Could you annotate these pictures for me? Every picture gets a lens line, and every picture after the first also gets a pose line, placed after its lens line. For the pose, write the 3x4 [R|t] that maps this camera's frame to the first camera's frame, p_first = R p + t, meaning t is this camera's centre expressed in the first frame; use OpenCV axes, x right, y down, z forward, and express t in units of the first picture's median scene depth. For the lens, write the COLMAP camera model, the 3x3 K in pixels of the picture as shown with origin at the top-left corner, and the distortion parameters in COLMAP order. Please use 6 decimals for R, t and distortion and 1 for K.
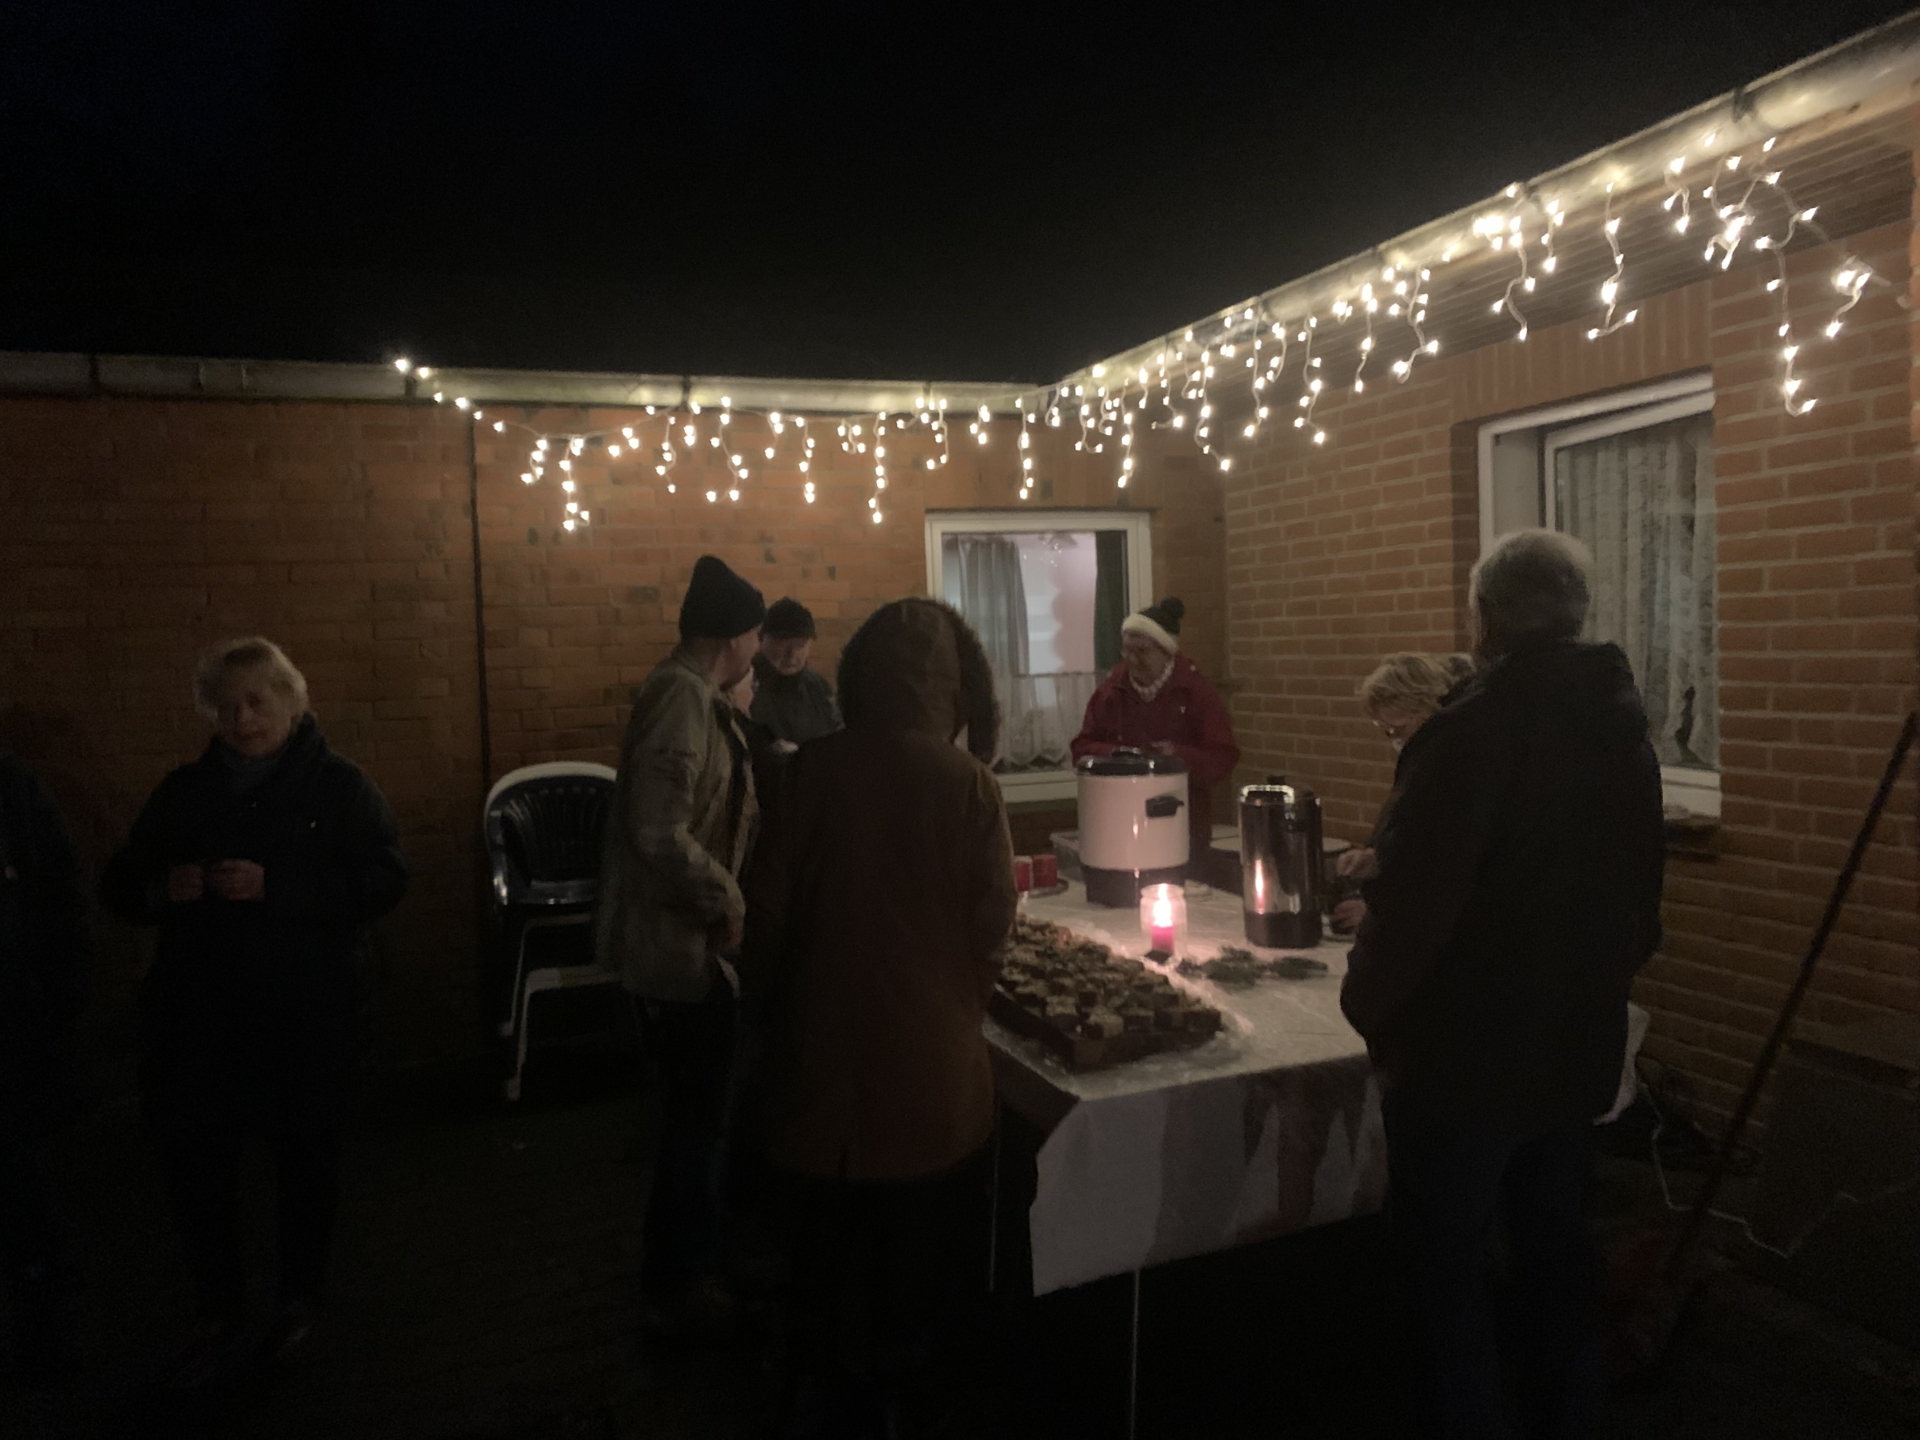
lens RADIAL K [[1461.6, 0, 960.0], [0, 1461.6, 720.0], [0, 0, 1]] dist [0.002670, -0.114323]
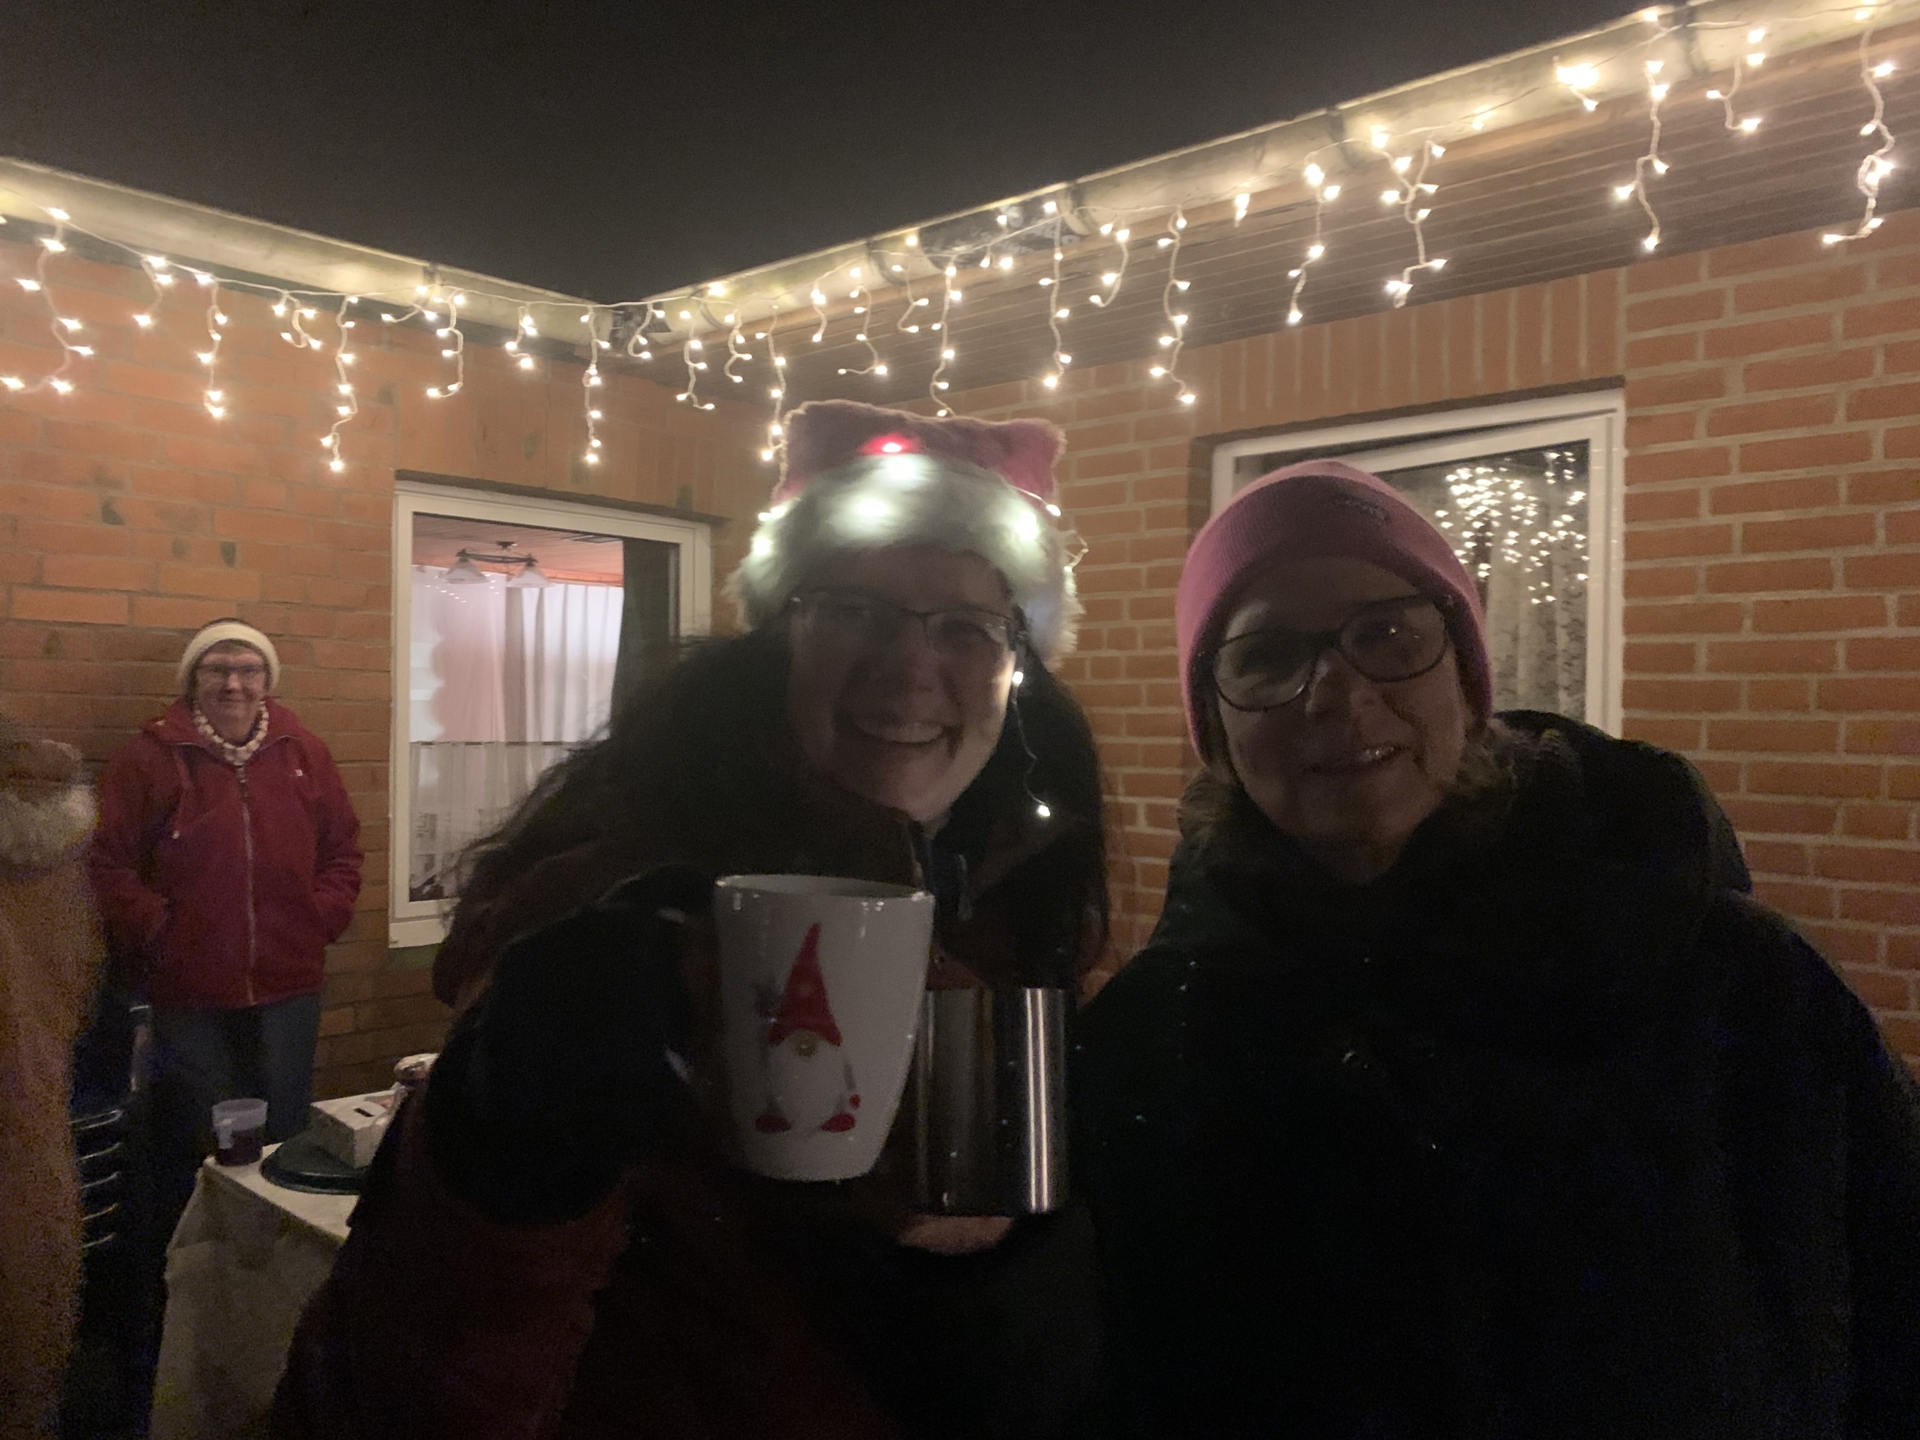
lens RADIAL K [[1520.0, 0, 1022.6], [0, 1520.0, 743.7], [0, 0, 1]] dist [0.041814, -0.058842]
pose [[0.879017, 0.047764, 0.474392, -0.106578], [-0.026534, 0.998328, -0.051351, -0.000175], [-0.476052, 0.032551, 0.878815, 0.337030]]
